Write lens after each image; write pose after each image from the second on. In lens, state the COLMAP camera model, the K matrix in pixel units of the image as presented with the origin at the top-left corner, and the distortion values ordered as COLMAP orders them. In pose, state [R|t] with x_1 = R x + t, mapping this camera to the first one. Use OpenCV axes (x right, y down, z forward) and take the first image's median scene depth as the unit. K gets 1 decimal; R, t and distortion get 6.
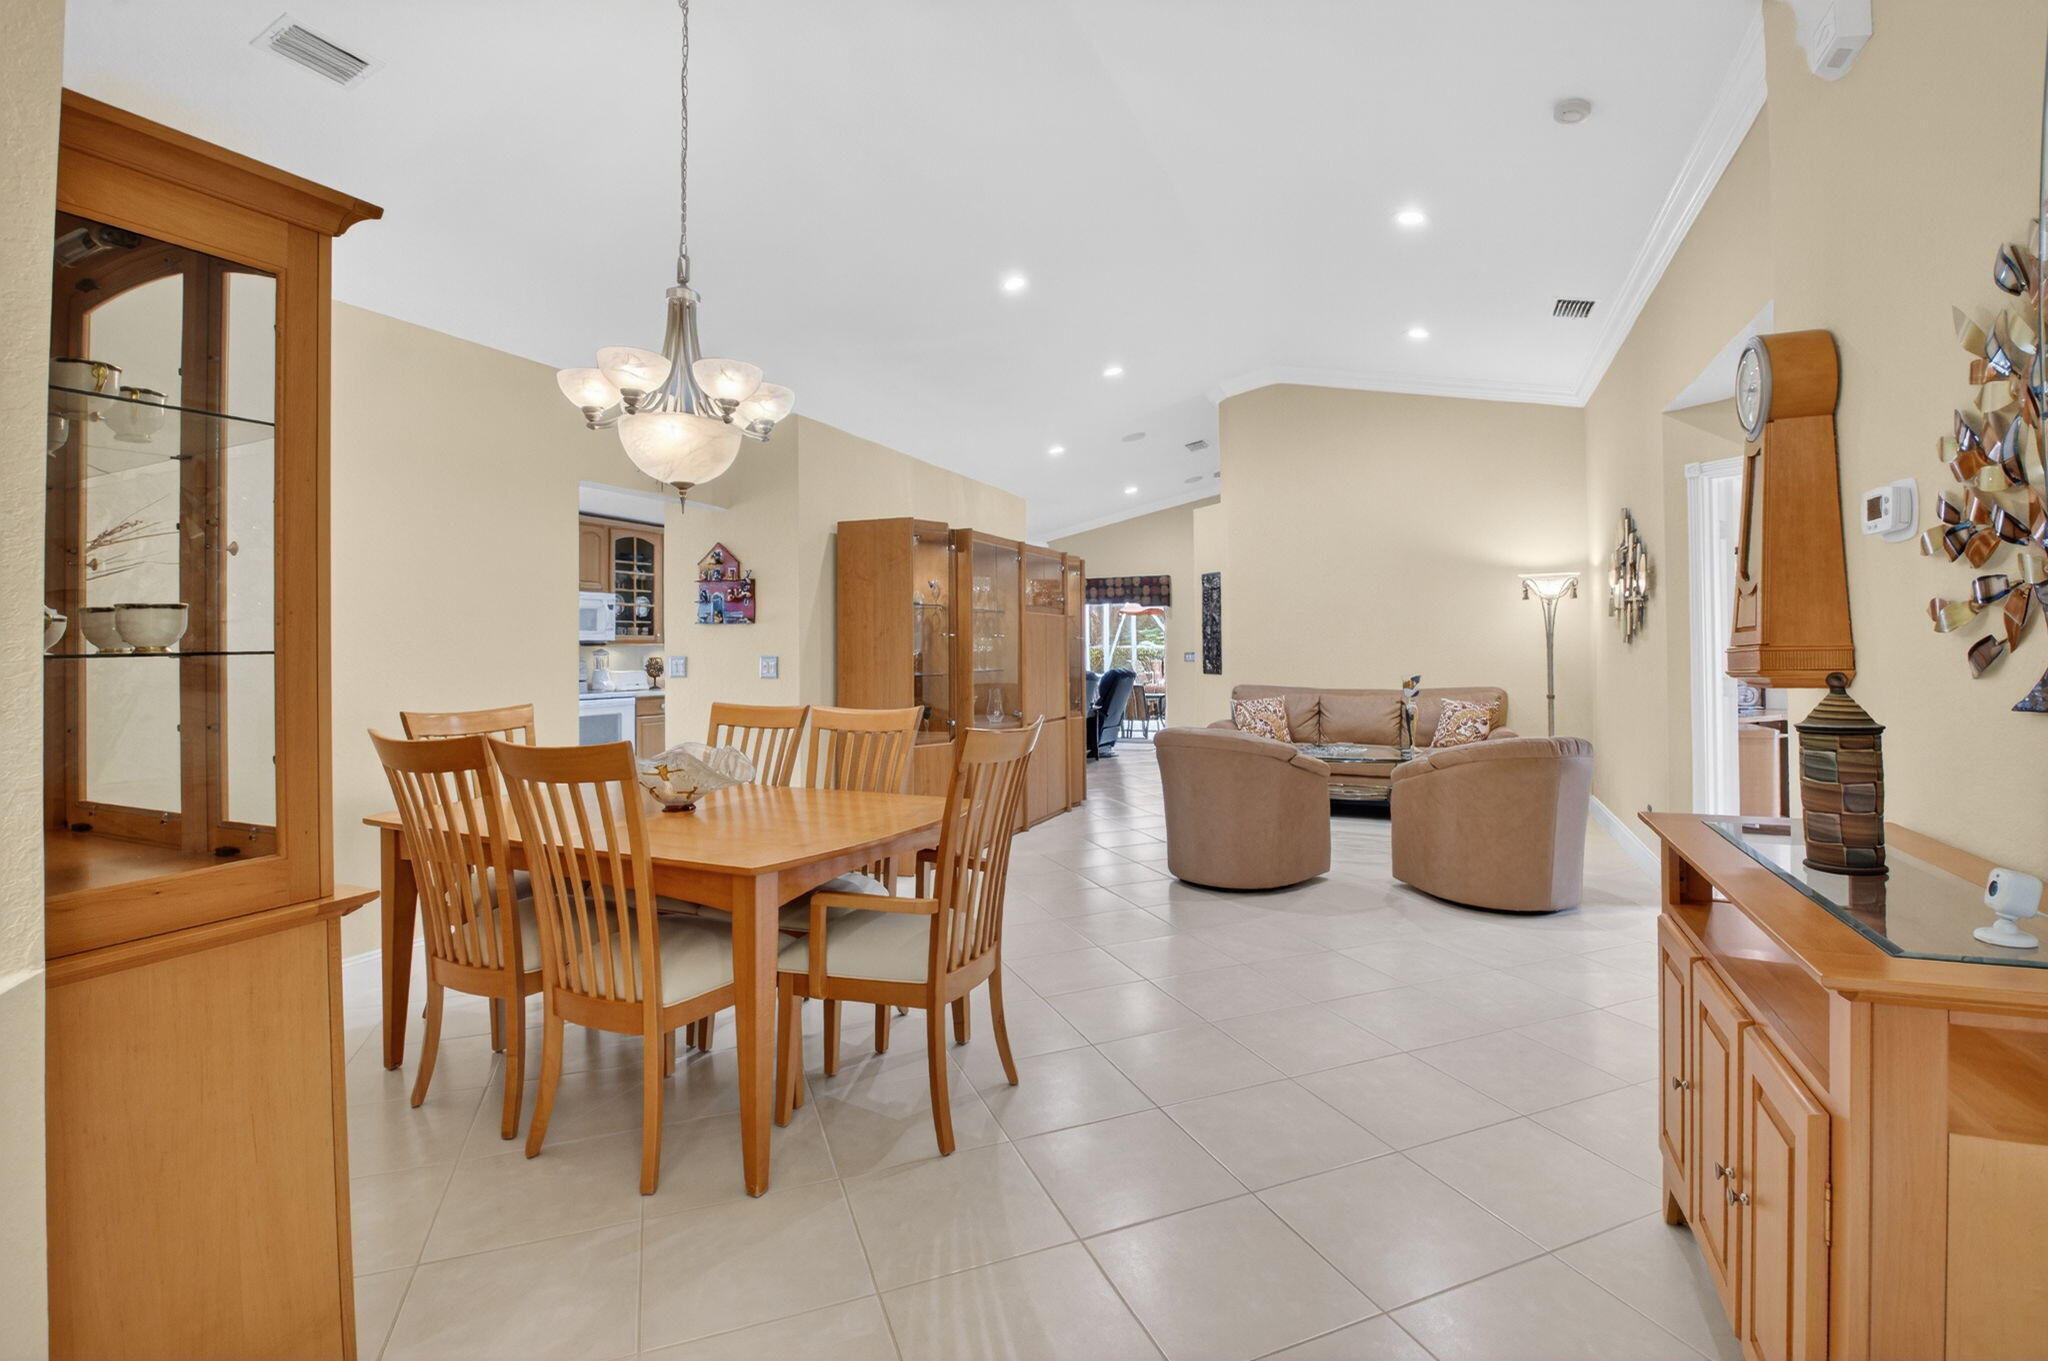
lens RADIAL K [[910.5, 0, 1020.7], [0, 910.5, 664.9], [0, 0, 1]] dist [-0.016856, -0.004884]
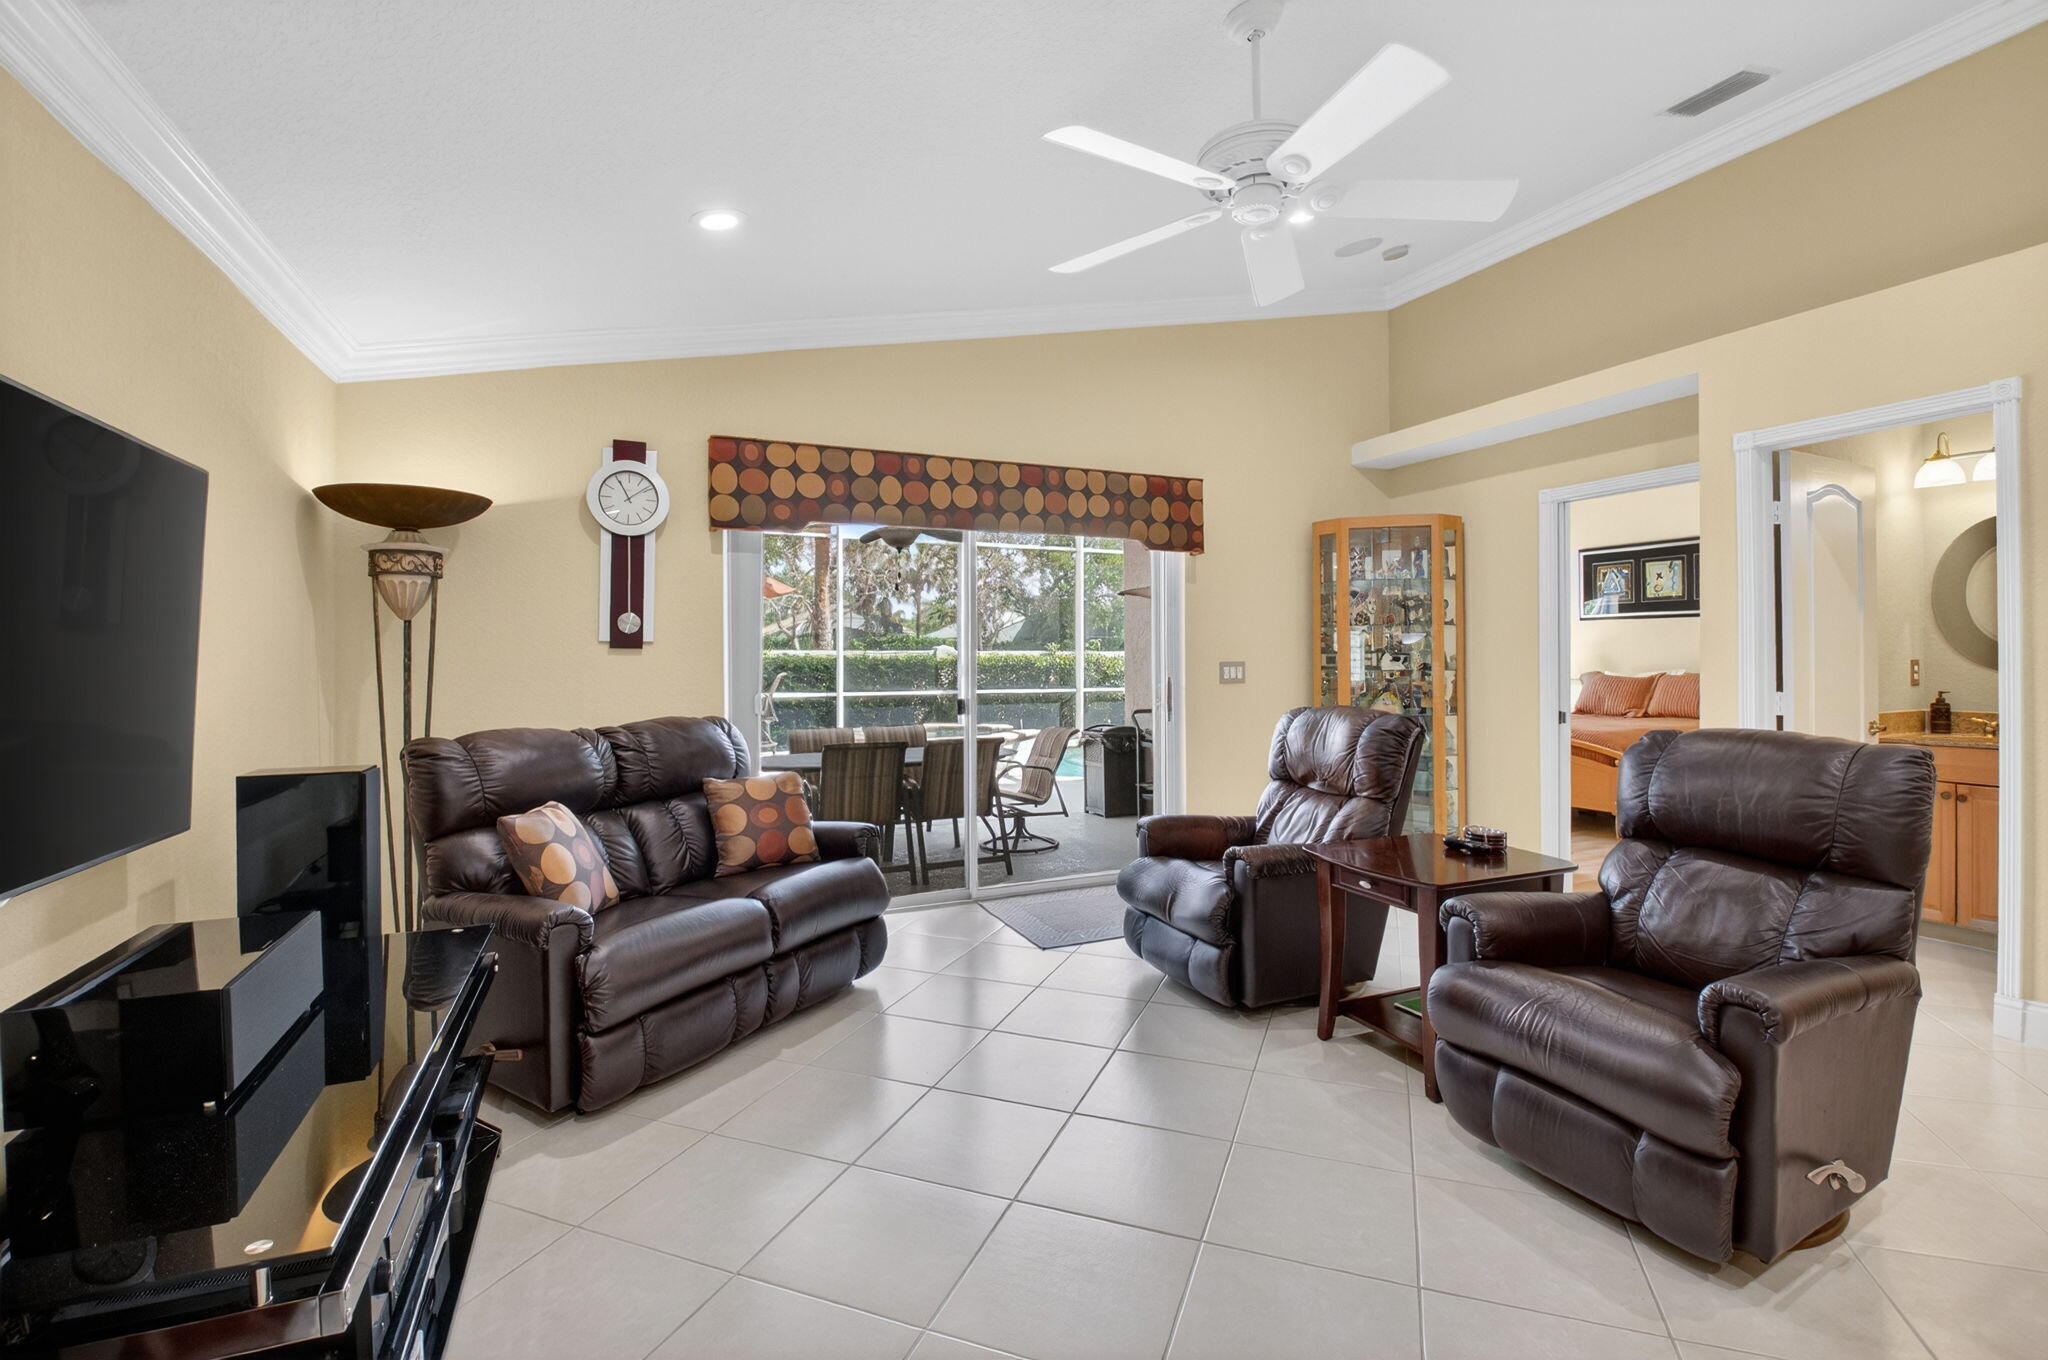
lens RADIAL K [[910.5, 0, 1053.0], [0, 910.5, 653.0], [0, 0, 1]] dist [-0.016856, -0.004884]
pose [[0.656631, 0.008375, 0.754166, -0.198693], [0.012686, 0.999674, -0.022147, -0.009553], [-0.754105, 0.024109, 0.656311, 0.772676]]
